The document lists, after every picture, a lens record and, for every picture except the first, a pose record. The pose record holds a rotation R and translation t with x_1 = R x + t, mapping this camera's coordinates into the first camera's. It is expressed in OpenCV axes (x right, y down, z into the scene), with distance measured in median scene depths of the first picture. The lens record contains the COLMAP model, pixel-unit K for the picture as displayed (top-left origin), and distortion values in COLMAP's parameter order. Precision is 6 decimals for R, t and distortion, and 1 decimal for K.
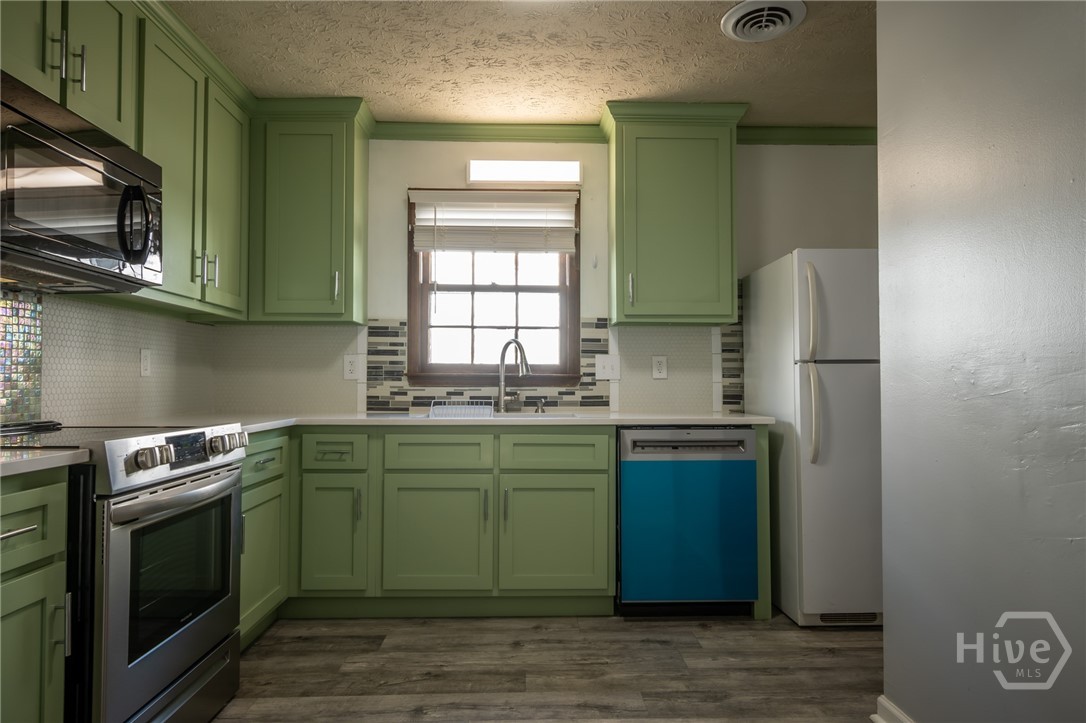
lens RADIAL K [[683.5, 0, 542.6], [0, 683.5, 364.1], [0, 0, 1]] dist [-0.003305, 0.002128]
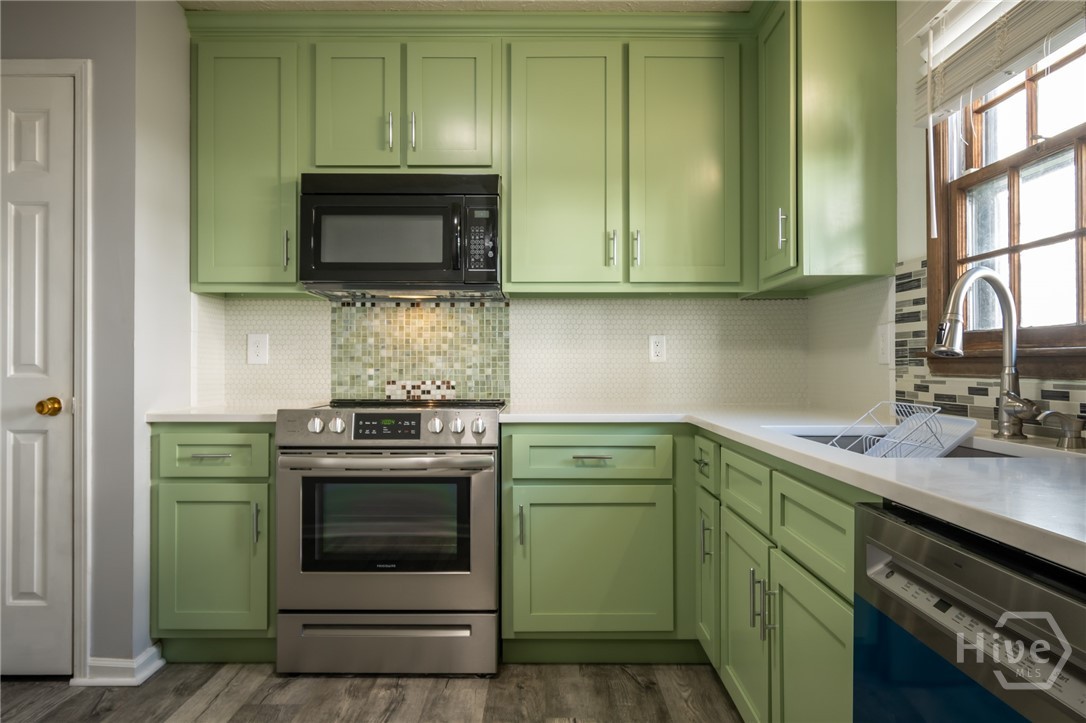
lens RADIAL K [[750.0, 0, 542.5], [0, 750.0, 364.1], [0, 0, 1]] dist [-0.004614, -0.000782]
pose [[-0.029036, -0.006086, -0.999560, 0.503449], [0.028576, 0.999568, -0.006916, 0.022395], [0.999170, -0.028764, -0.028849, 0.848341]]
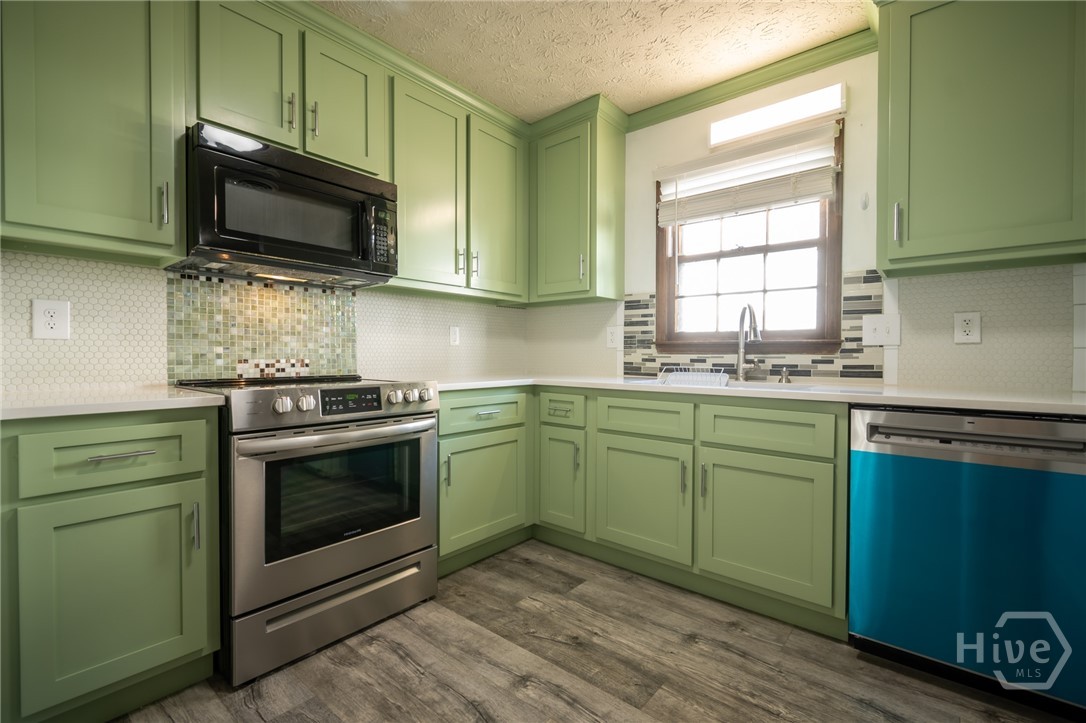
lens RADIAL K [[475.9, 0, 543.6], [0, 475.9, 362.9], [0, 0, 1]] dist [0.001576, -0.002674]
pose [[0.746474, 0.012501, -0.665297, 0.209024], [0.016353, 0.999177, 0.037123, 0.019468], [0.665214, -0.038591, 0.745655, 0.378772]]
